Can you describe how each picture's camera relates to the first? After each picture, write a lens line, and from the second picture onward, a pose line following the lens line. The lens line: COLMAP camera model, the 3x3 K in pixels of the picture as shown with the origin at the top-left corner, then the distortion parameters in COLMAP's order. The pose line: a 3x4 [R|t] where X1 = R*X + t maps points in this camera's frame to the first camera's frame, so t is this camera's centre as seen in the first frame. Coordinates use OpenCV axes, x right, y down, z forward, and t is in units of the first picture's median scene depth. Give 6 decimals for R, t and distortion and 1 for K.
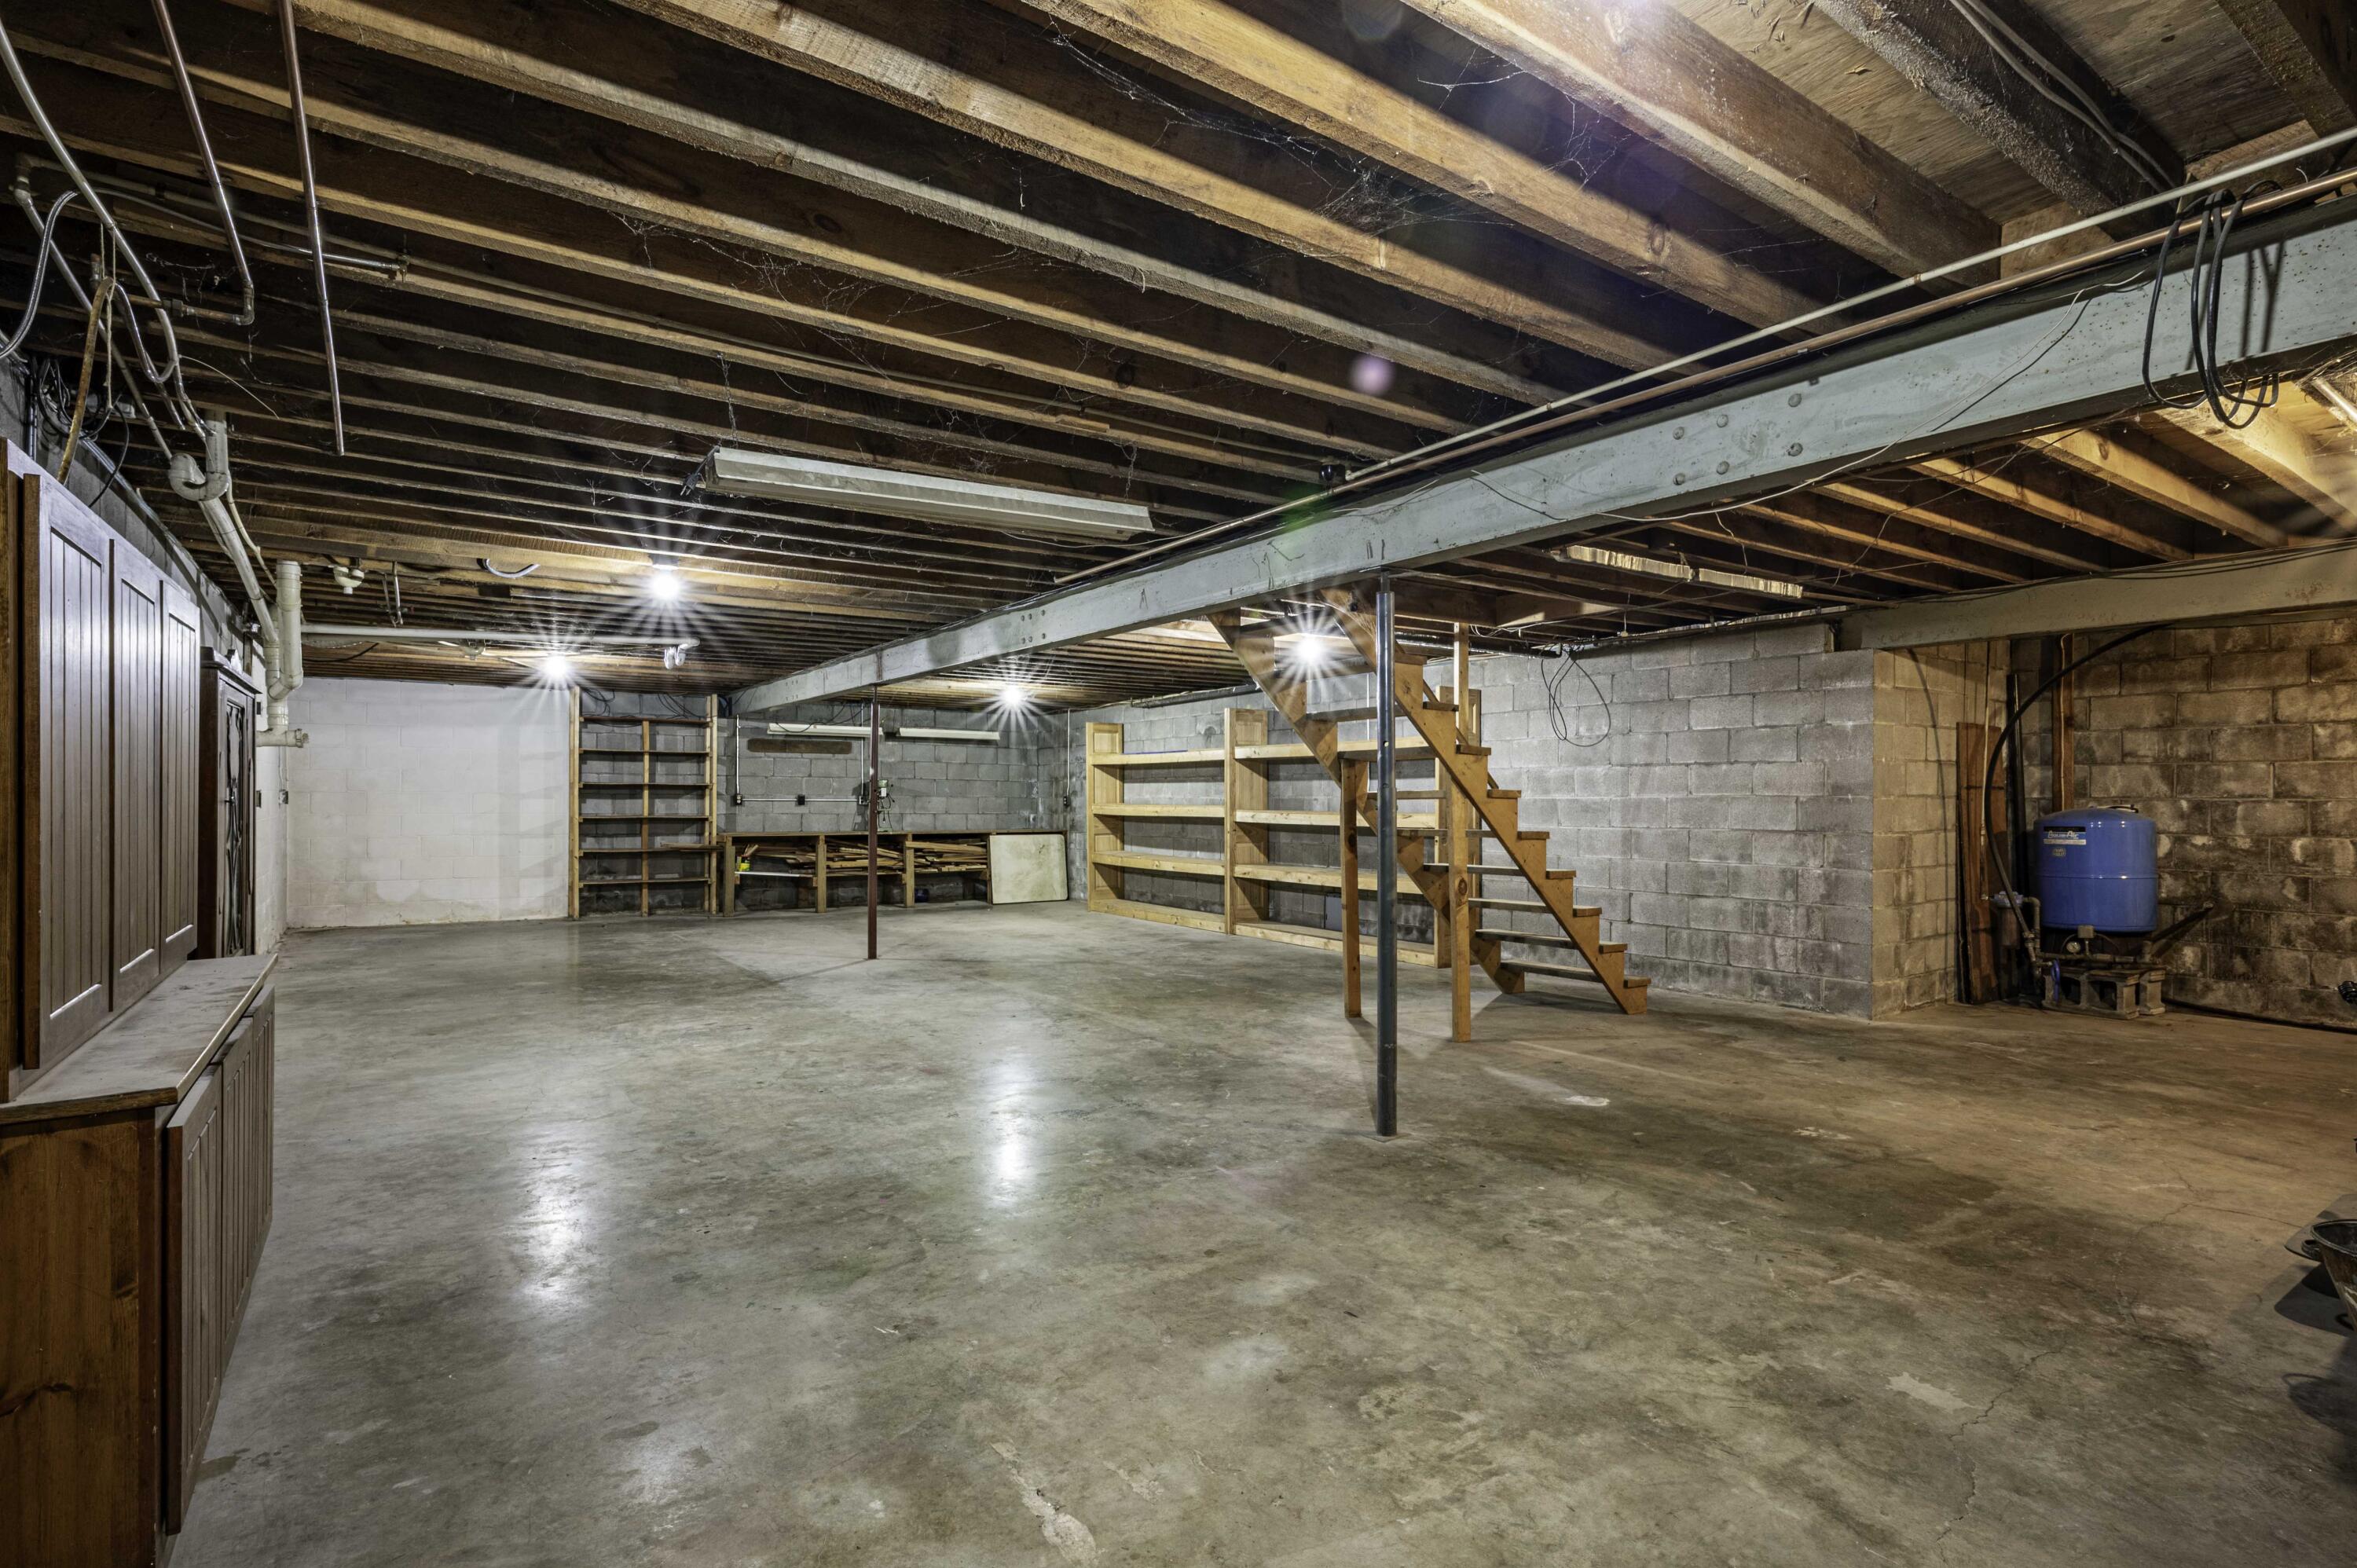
lens RADIAL K [[1144.9, 0, 1179.4], [0, 1144.9, 791.0], [0, 0, 1]] dist [0.000668, 0.002205]
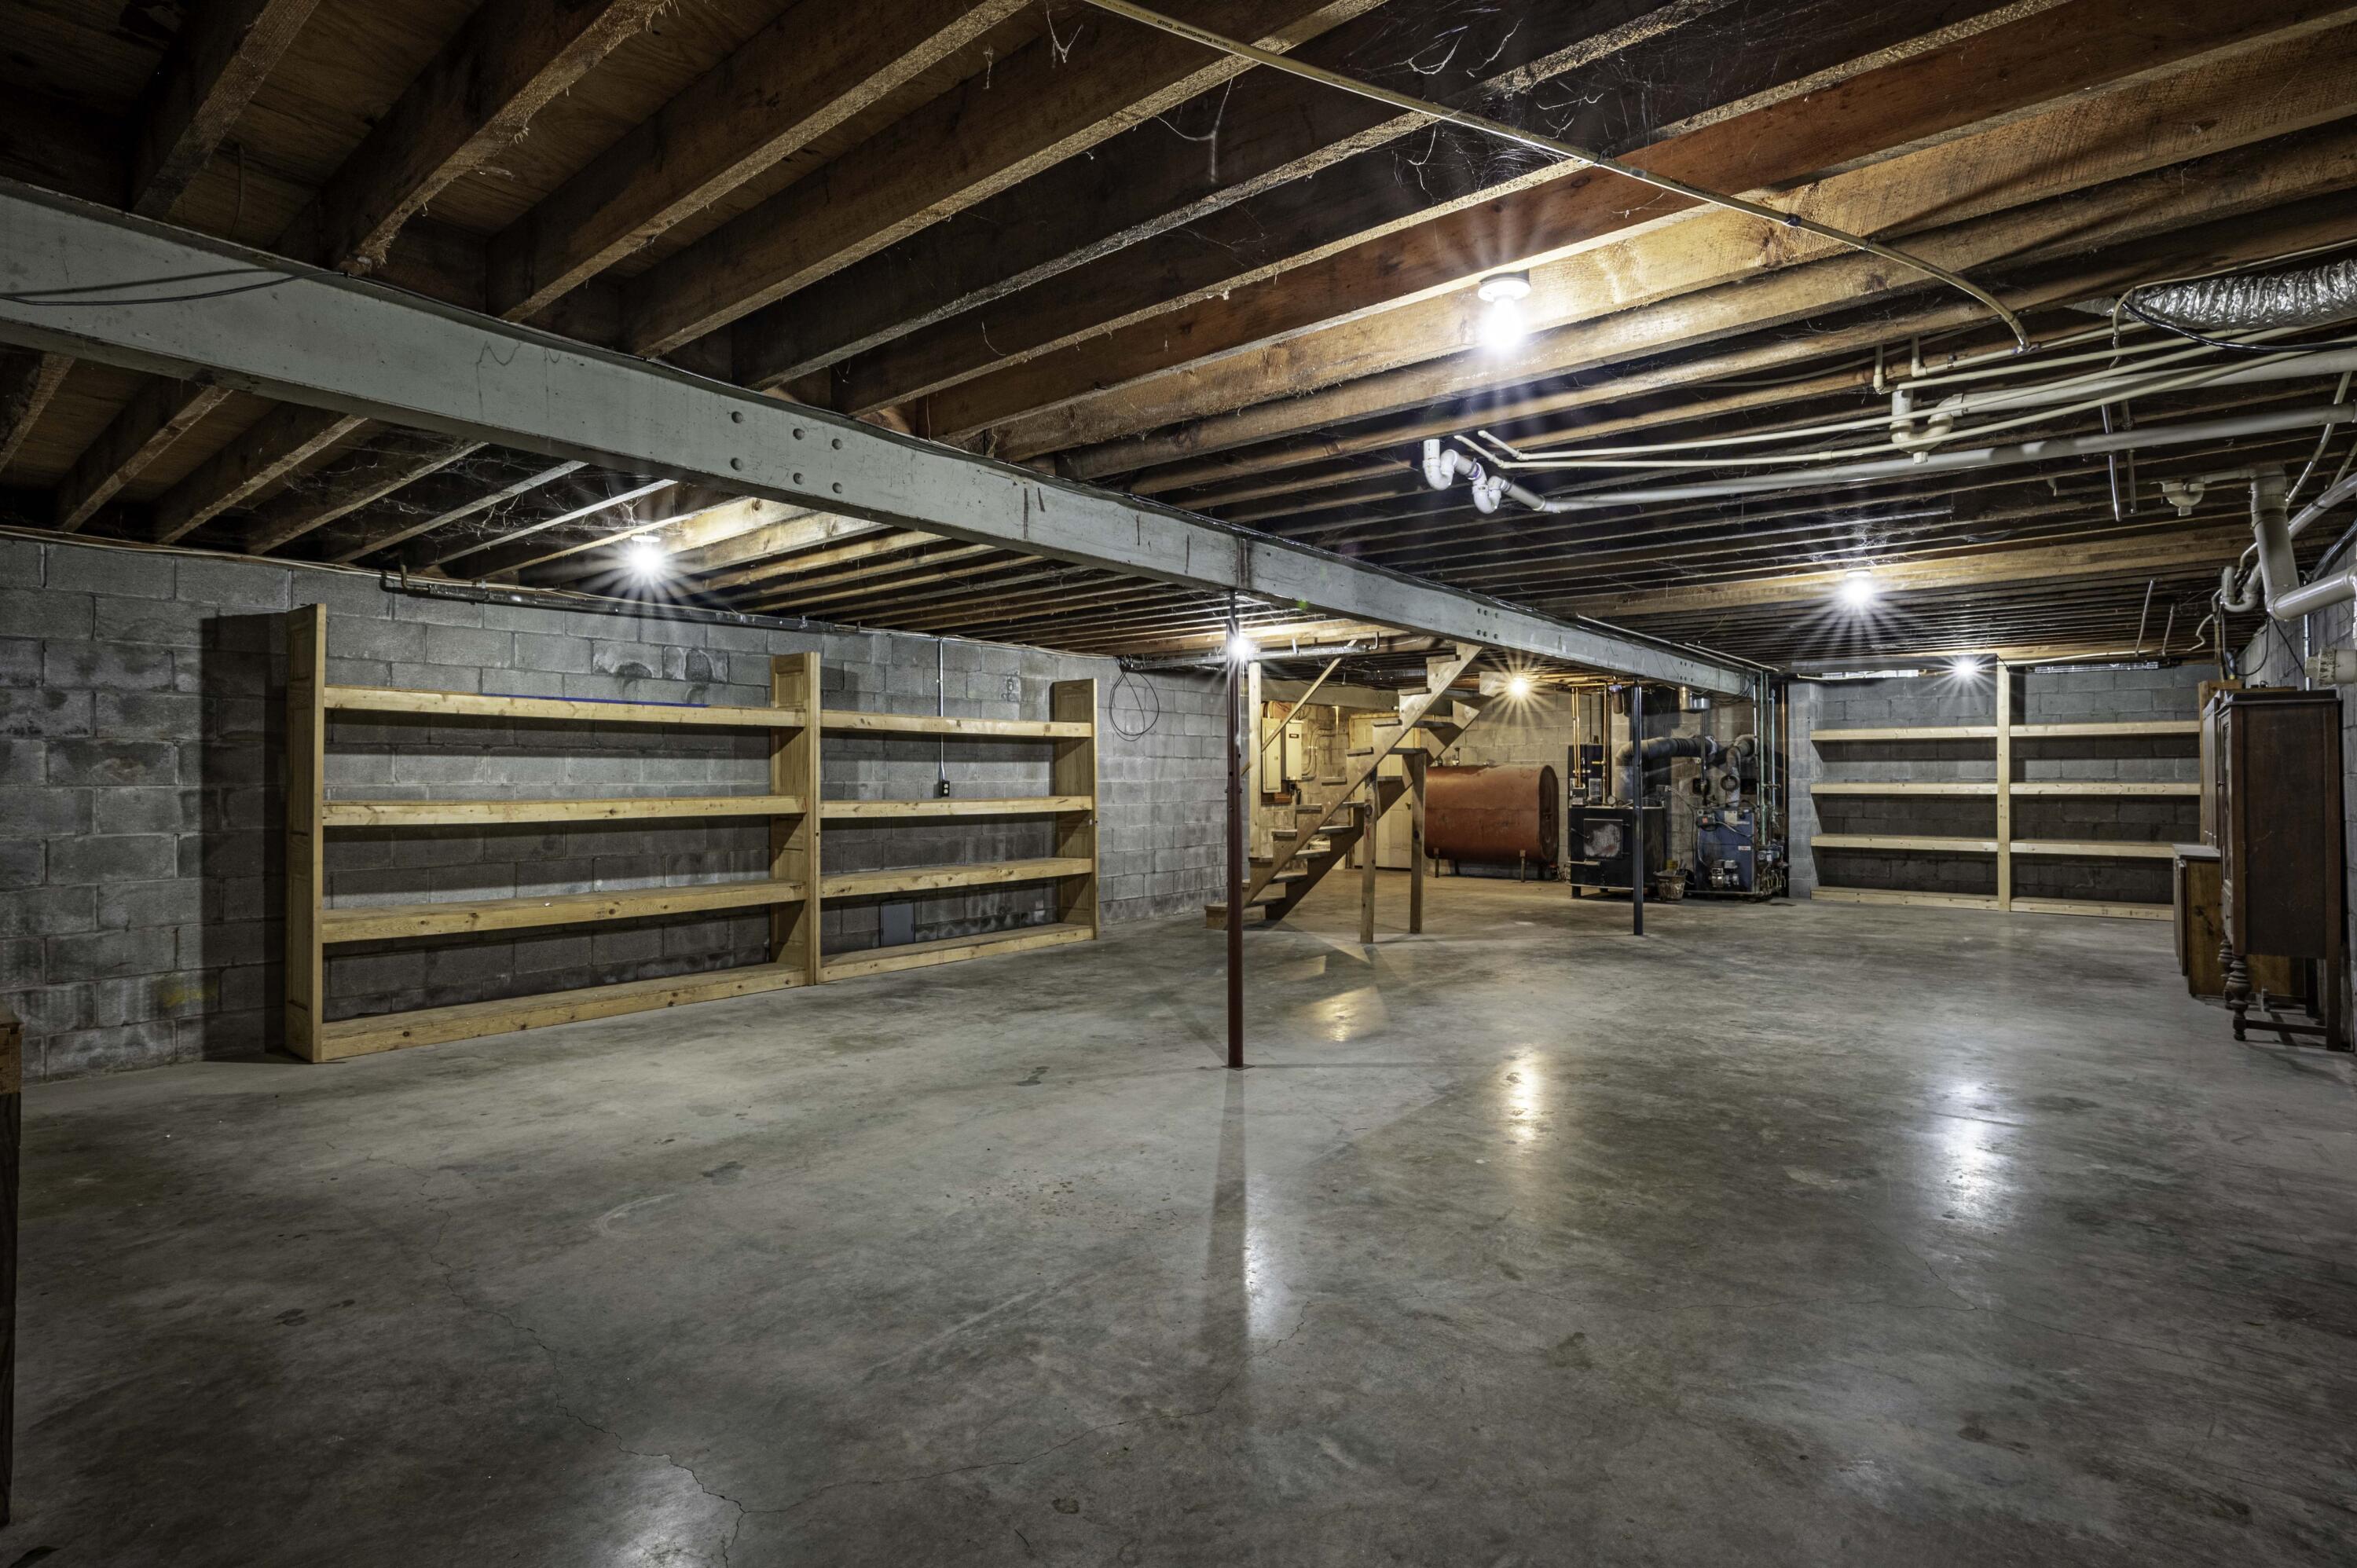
lens RADIAL K [[1144.9, 0, 1179.7], [0, 1144.9, 778.3], [0, 0, 1]] dist [0.000668, 0.002205]
pose [[-0.275081, -0.001592, 0.961420, -0.891644], [-0.004298, 0.999991, 0.000426, 0.001995], [-0.961411, -0.004015, -0.275085, 1.302035]]
